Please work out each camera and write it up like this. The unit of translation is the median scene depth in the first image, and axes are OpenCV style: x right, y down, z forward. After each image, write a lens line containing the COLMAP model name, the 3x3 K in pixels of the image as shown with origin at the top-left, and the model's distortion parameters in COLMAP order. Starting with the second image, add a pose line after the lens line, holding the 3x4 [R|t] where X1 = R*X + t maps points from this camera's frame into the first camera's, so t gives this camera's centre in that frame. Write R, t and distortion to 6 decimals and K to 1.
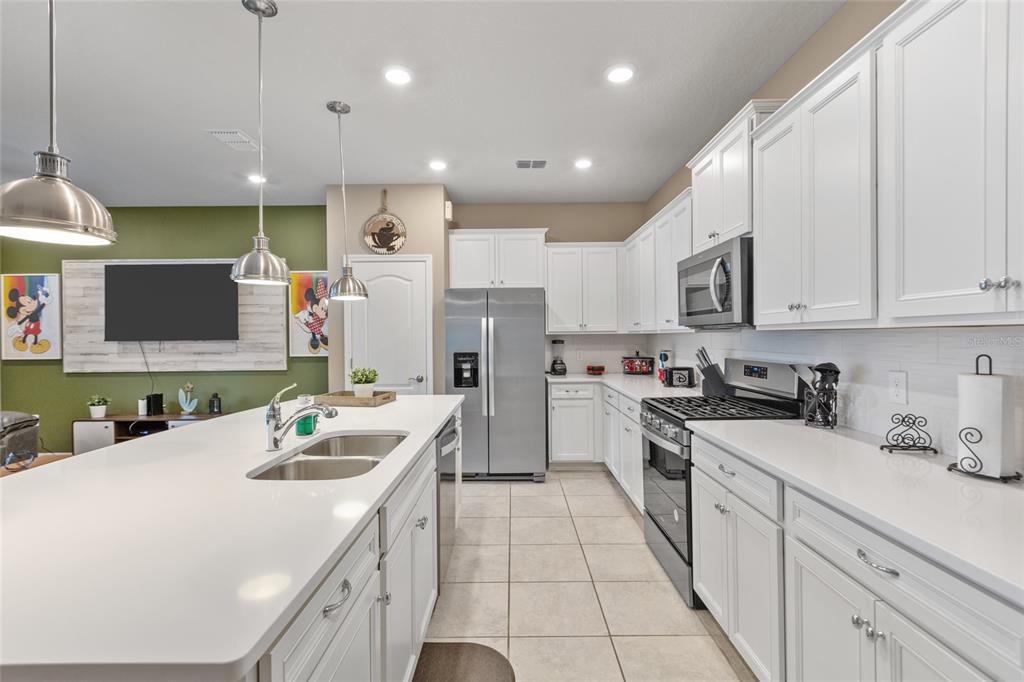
lens RADIAL K [[463.1, 0, 509.3], [0, 463.1, 337.6], [0, 0, 1]] dist [0.001456, -0.000479]
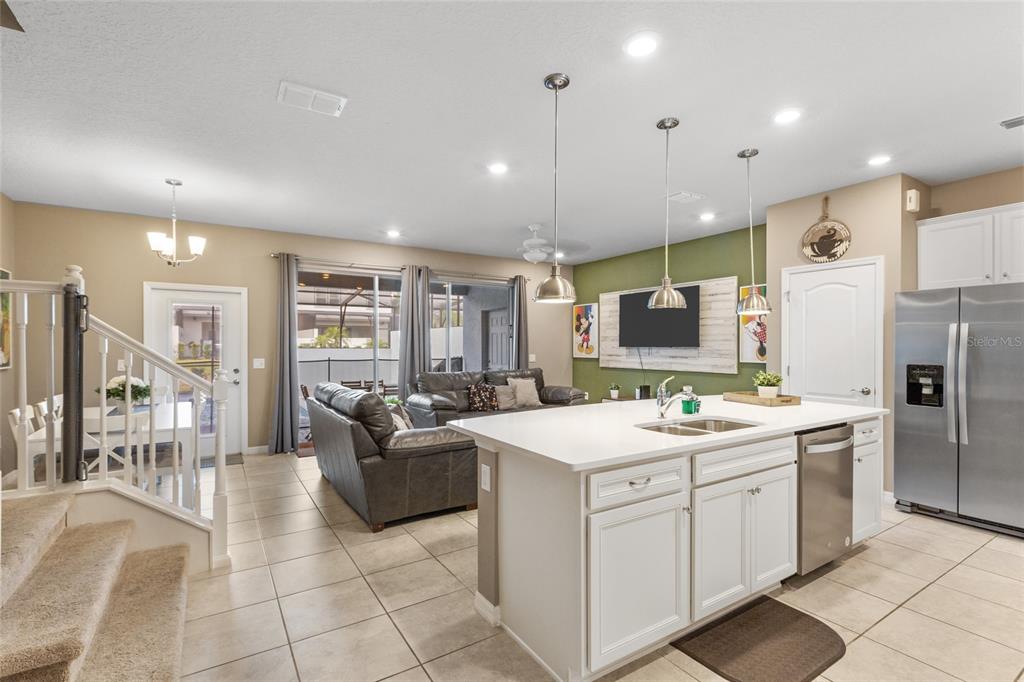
lens RADIAL K [[470.0, 0, 510.6], [0, 470.0, 347.3], [0, 0, 1]] dist [0.021598, 0.000211]
pose [[0.545187, 0.012366, -0.838223, 0.200202], [-0.008289, 0.999922, 0.009360, -0.002016], [0.838273, 0.001845, 0.545247, -0.107599]]
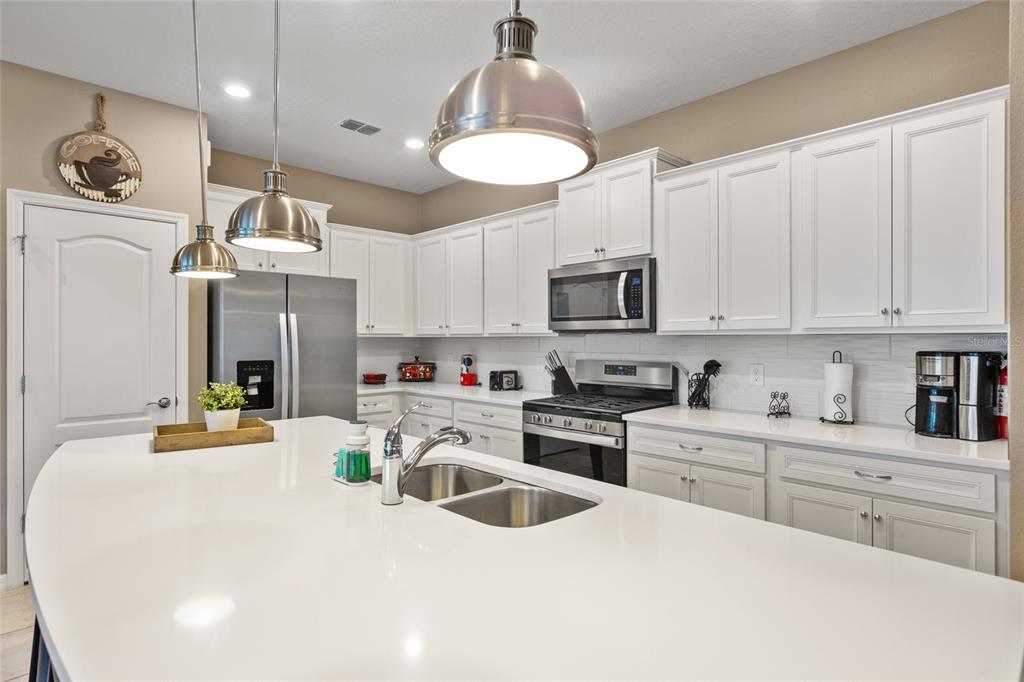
lens RADIAL K [[533.8, 0, 504.9], [0, 533.8, 339.7], [0, 0, 1]] dist [-0.001174, -0.000508]
pose [[0.721991, 0.008235, 0.691853, -0.337299], [-0.003917, 0.999962, -0.007814, 0.004228], [-0.691891, 0.002932, 0.721996, 0.120207]]
